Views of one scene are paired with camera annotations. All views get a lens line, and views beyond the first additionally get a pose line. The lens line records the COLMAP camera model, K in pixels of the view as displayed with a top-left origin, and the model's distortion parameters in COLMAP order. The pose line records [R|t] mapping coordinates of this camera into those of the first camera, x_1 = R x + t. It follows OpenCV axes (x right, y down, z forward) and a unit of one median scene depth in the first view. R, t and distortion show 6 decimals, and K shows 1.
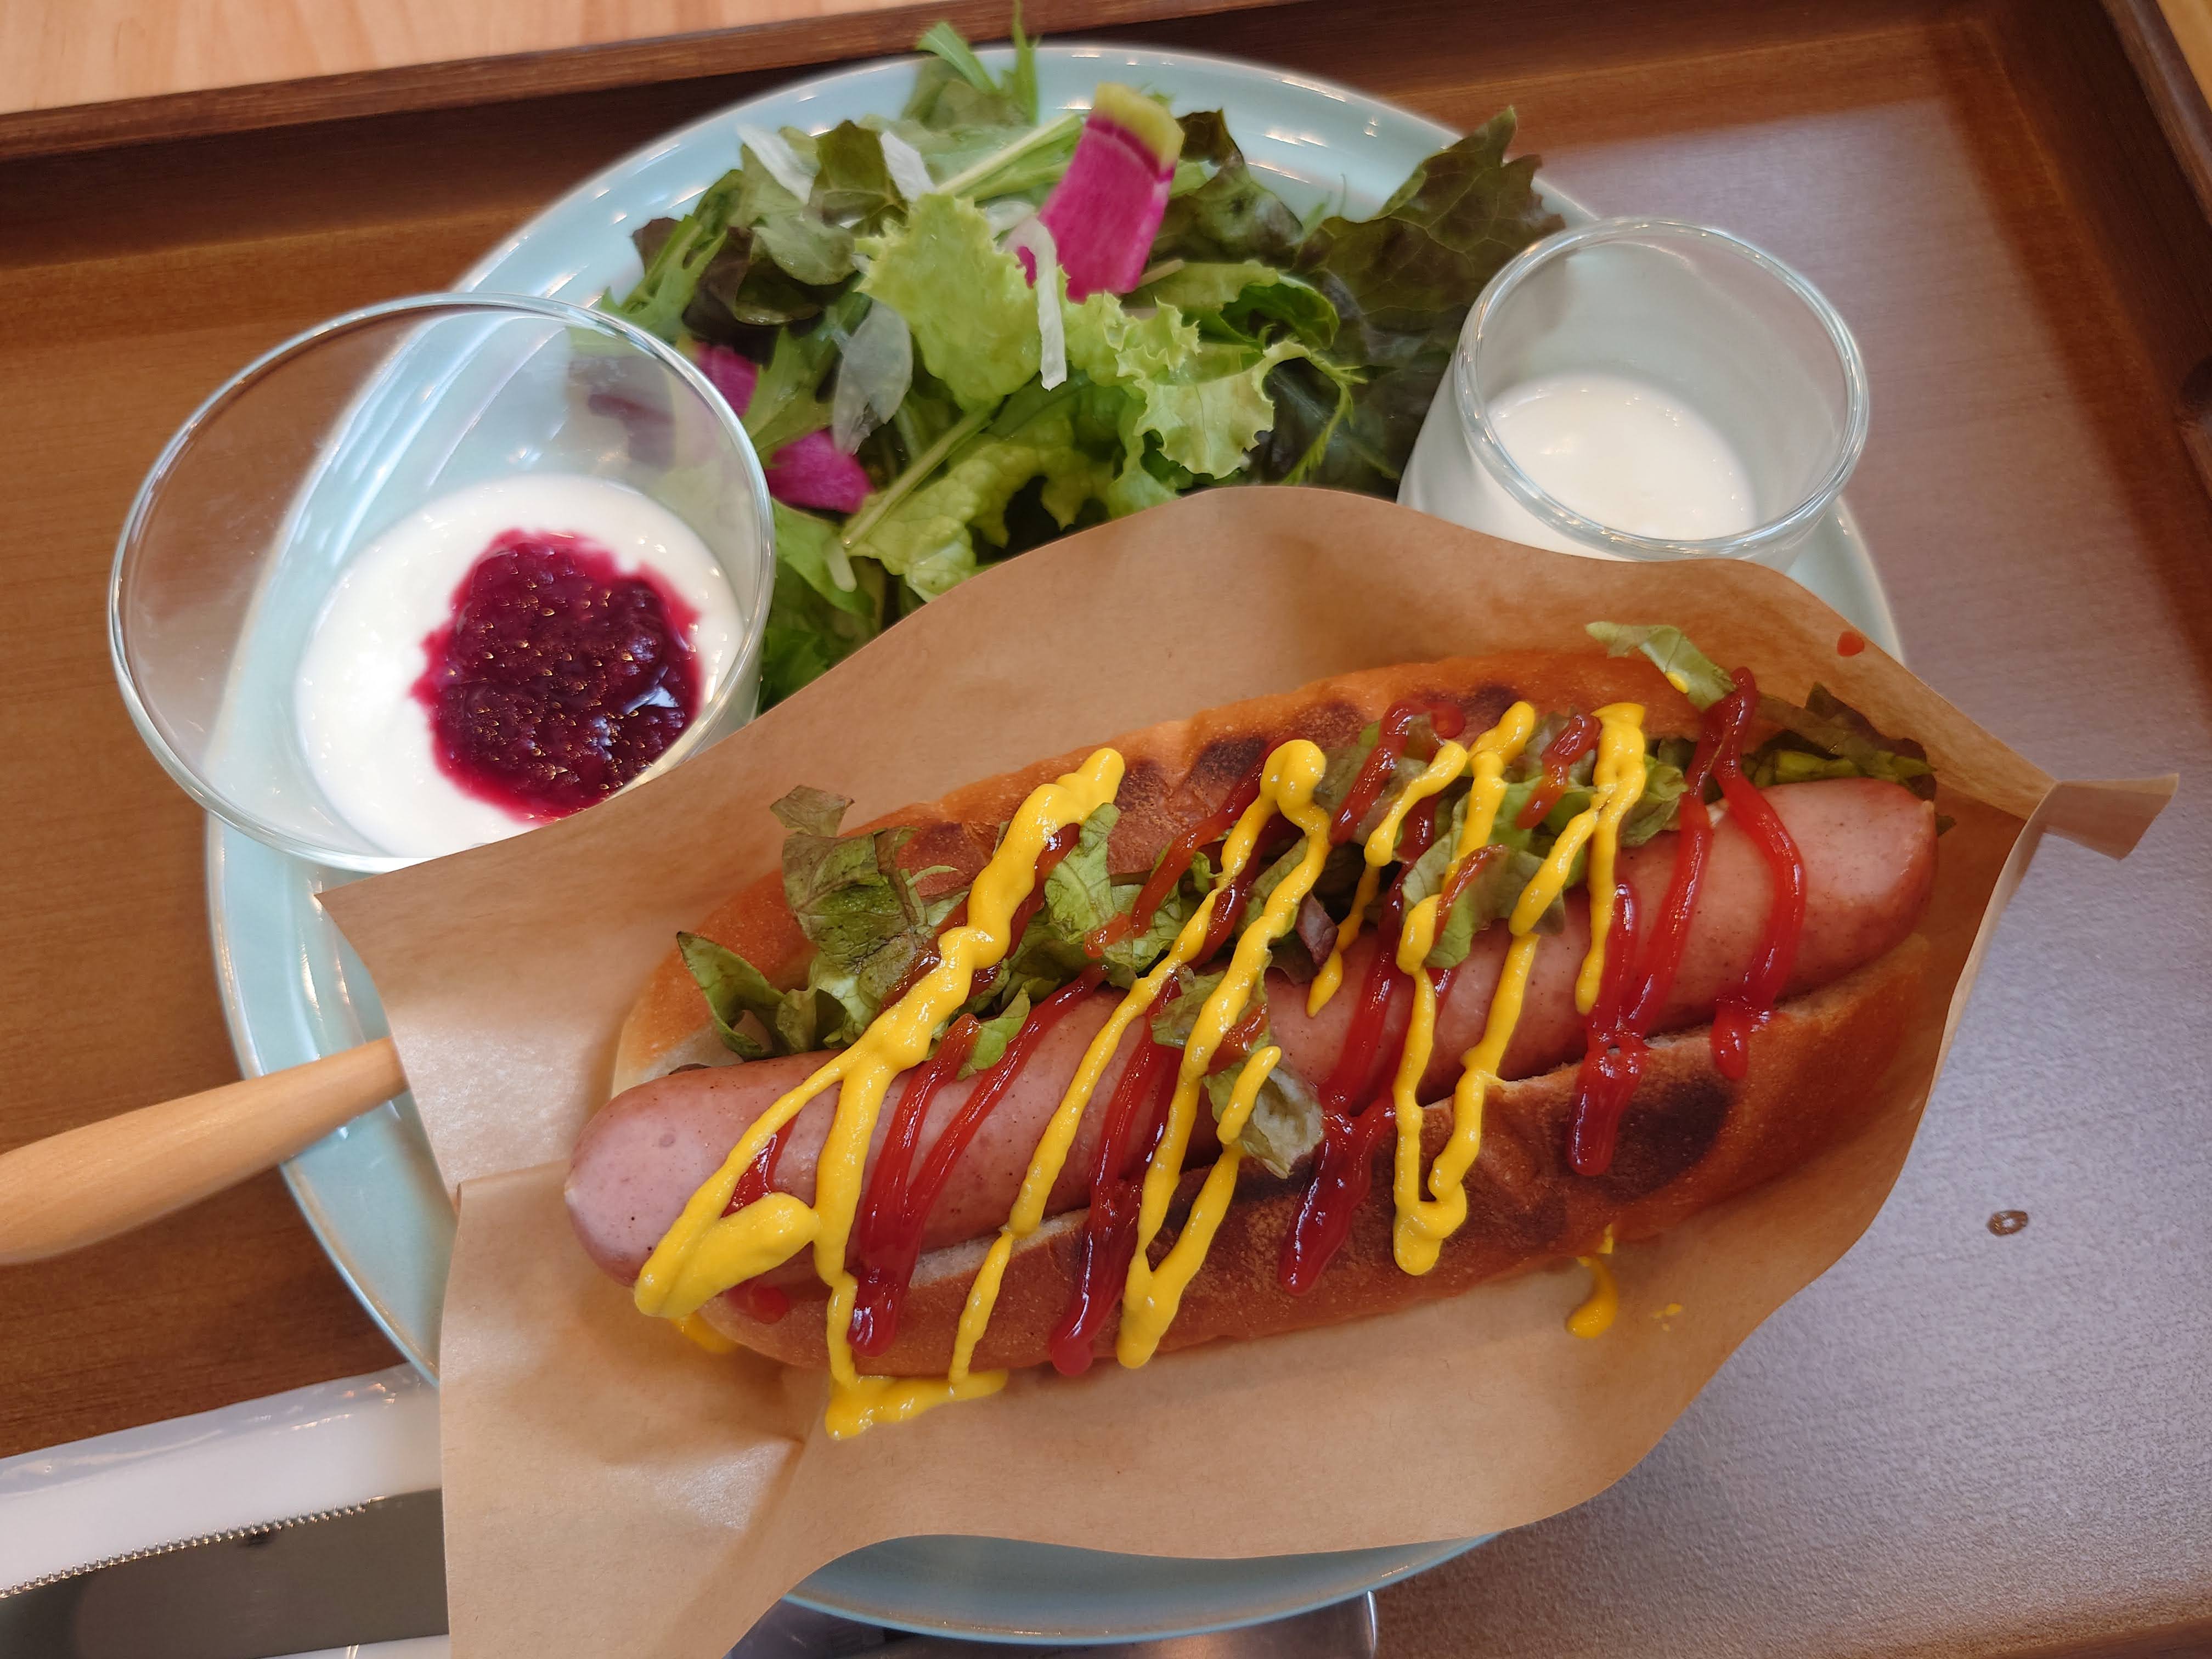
lens RADIAL K [[1710.9, 0, 1106.0], [0, 1710.9, 829.5], [0, 0, 1]] dist [0.010775, -0.000133]
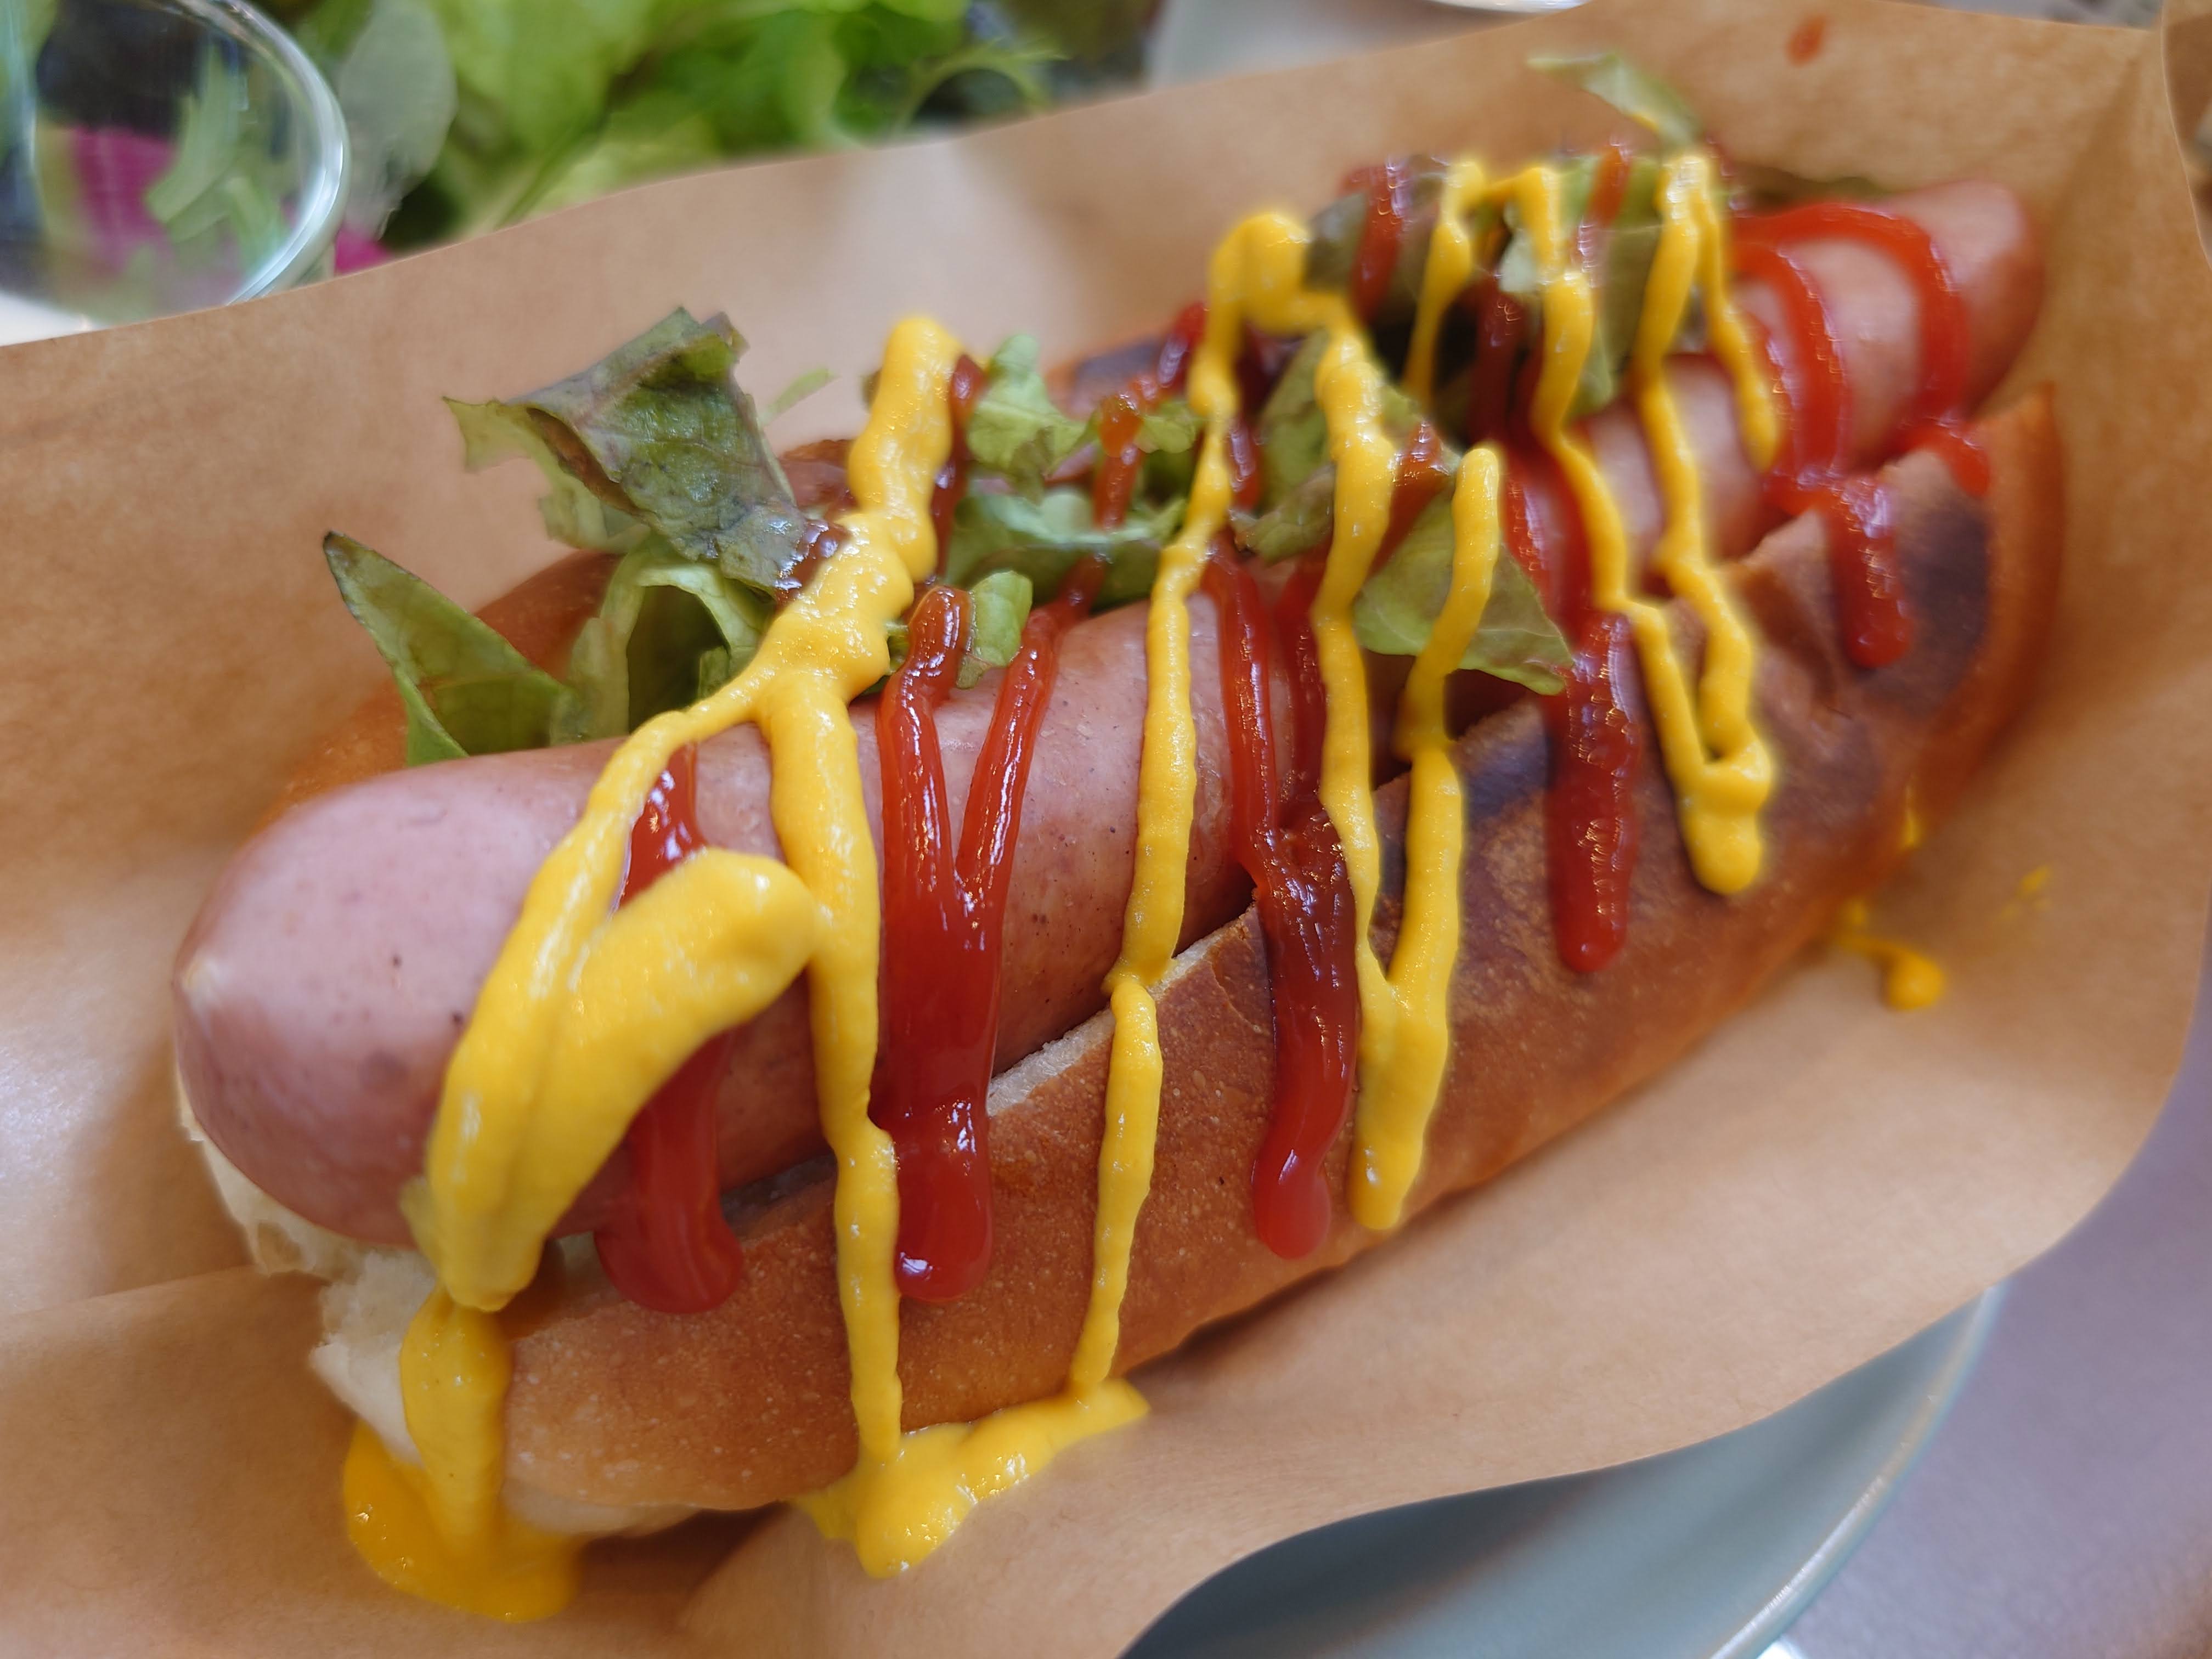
lens RADIAL K [[1710.9, 0, 1106.0], [0, 1710.9, 829.5], [0, 0, 1]] dist [0.010775, -0.000133]
pose [[0.891385, -0.204115, 0.404685, -0.265513], [0.343808, 0.886305, -0.310258, 0.358915], [-0.295346, 0.415693, 0.860215, 0.548767]]
